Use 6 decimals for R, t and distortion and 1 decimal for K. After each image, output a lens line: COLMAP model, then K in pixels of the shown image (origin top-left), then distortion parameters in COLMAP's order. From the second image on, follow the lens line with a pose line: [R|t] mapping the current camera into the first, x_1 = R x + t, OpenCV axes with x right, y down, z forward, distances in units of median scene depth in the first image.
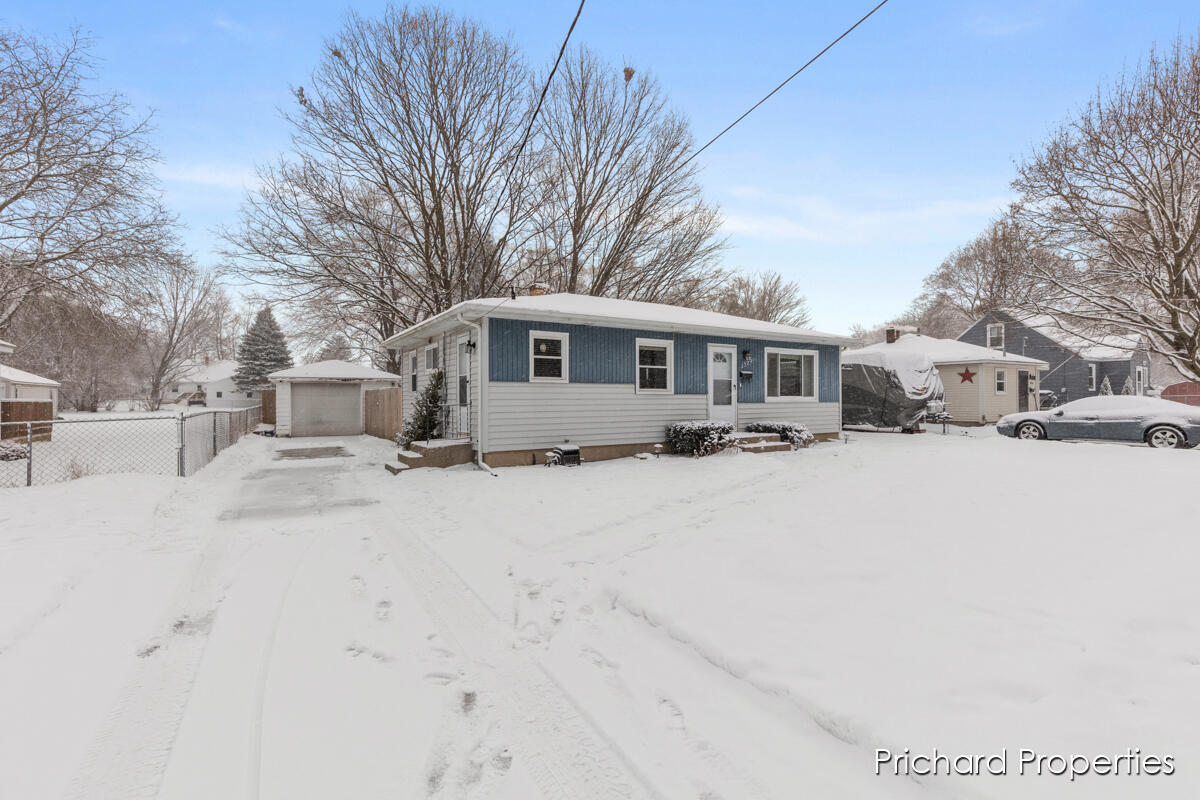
lens RADIAL K [[552.4, 0, 622.7], [0, 552.4, 395.5], [0, 0, 1]] dist [0.001995, 0.000201]
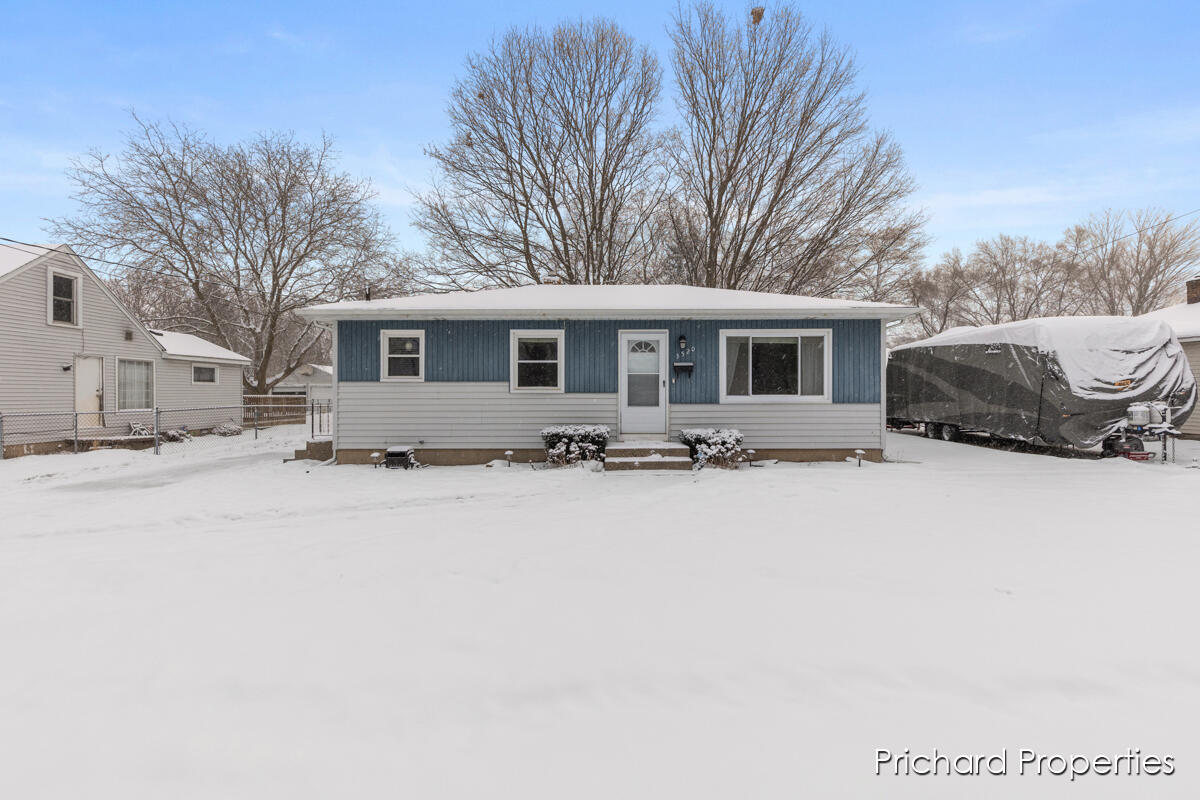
lens RADIAL K [[552.4, 0, 622.7], [0, 552.4, 395.5], [0, 0, 1]] dist [0.001995, 0.000201]
pose [[0.832087, 0.002917, -0.554637, 0.596518], [0.002457, 0.999957, 0.008944, -0.005402], [0.554639, -0.008805, 0.832044, 0.322489]]
